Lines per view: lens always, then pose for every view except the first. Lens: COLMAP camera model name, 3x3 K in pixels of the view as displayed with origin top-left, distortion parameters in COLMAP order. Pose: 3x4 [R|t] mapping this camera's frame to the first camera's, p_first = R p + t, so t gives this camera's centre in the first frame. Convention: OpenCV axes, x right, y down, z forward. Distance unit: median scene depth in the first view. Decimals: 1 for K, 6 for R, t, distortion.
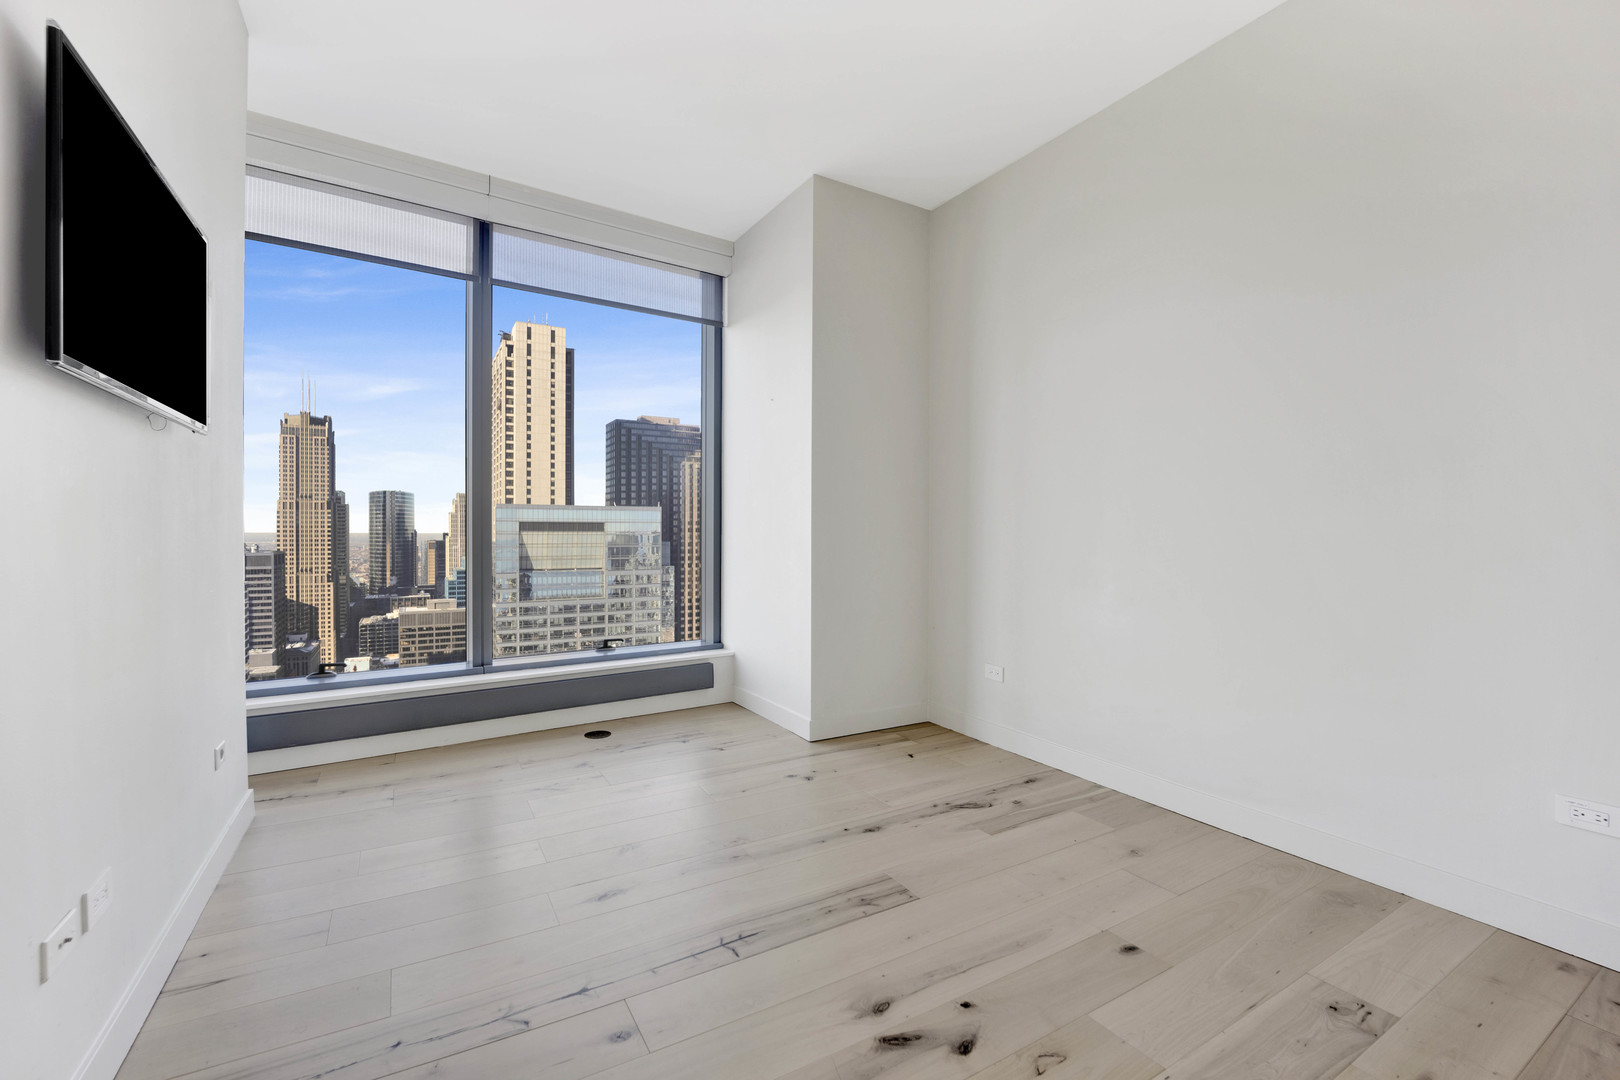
lens RADIAL K [[674.4, 0, 784.0], [0, 674.4, 544.6], [0, 0, 1]] dist [-0.021701, 0.000392]
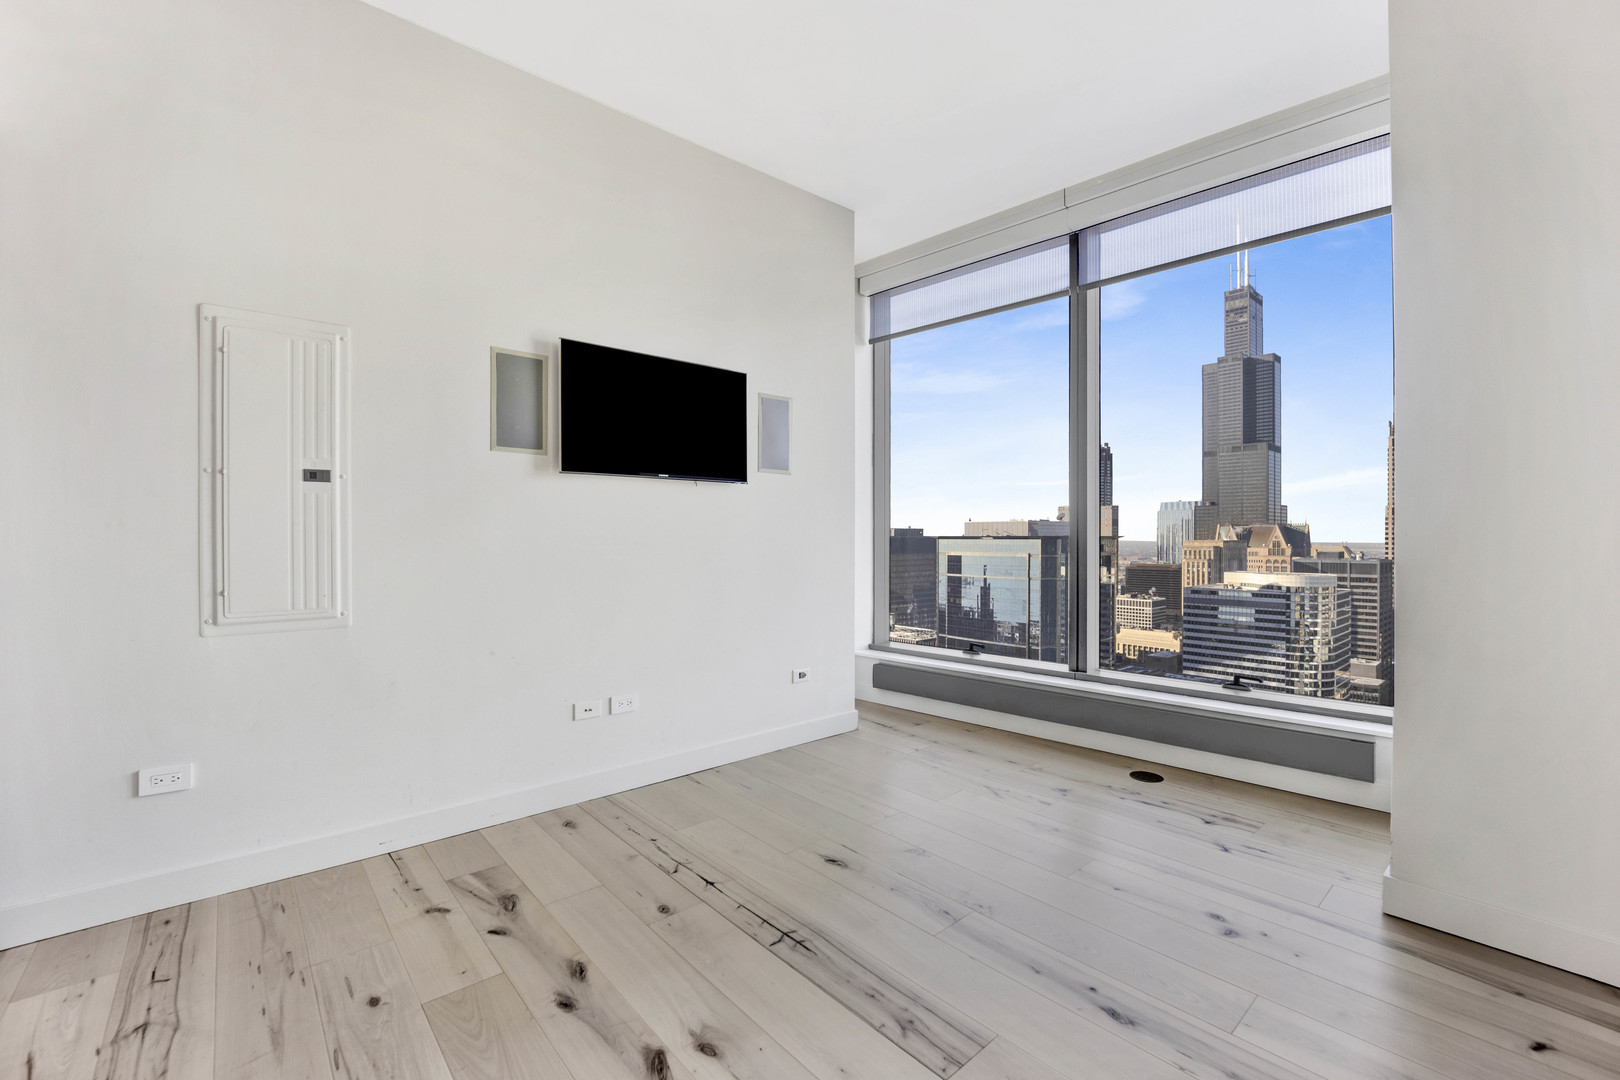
lens RADIAL K [[674.4, 0, 805.2], [0, 674.4, 543.1], [0, 0, 1]] dist [-0.021701, 0.000392]
pose [[0.198015, 0.004521, -0.980189, 0.588702], [-0.017407, 0.999848, 0.001095, -0.007712], [0.980044, 0.016845, 0.198064, 0.512634]]
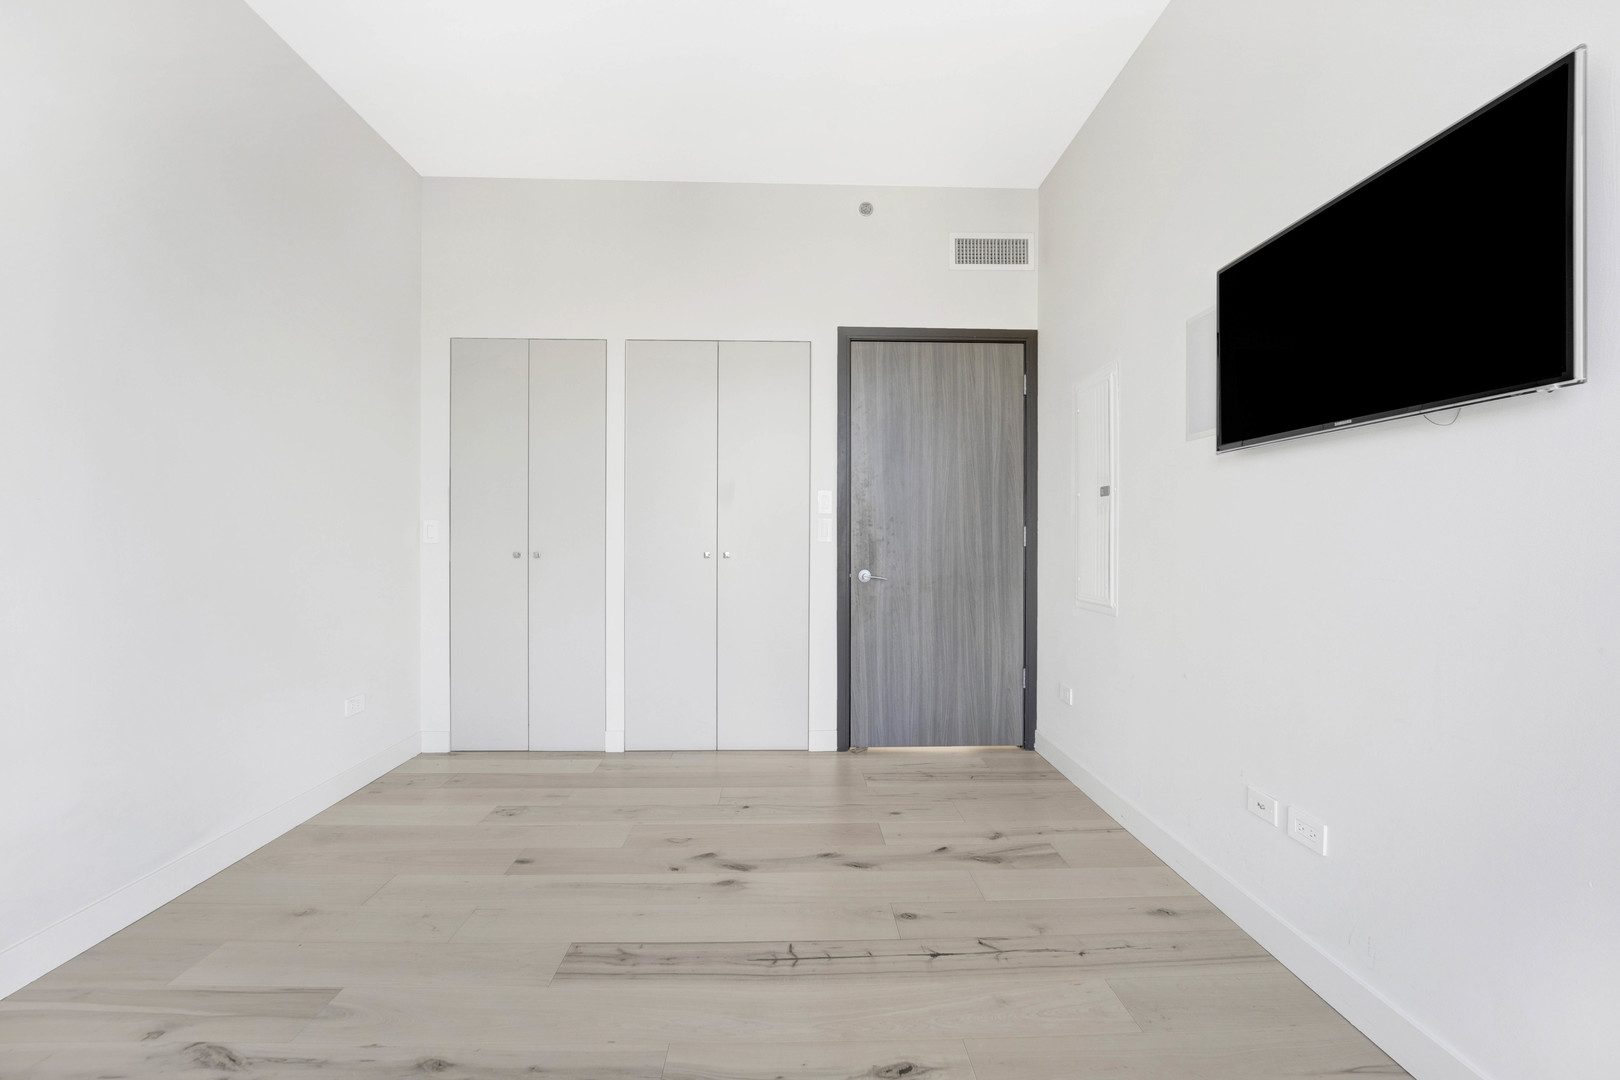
lens RADIAL K [[674.4, 0, 808.2], [0, 674.4, 535.9], [0, 0, 1]] dist [-0.021701, 0.000392]
pose [[-0.884846, -0.006466, 0.465839, -0.355005], [0.002821, 0.999811, 0.019234, -0.029417], [-0.465875, 0.018333, -0.884660, 1.168963]]
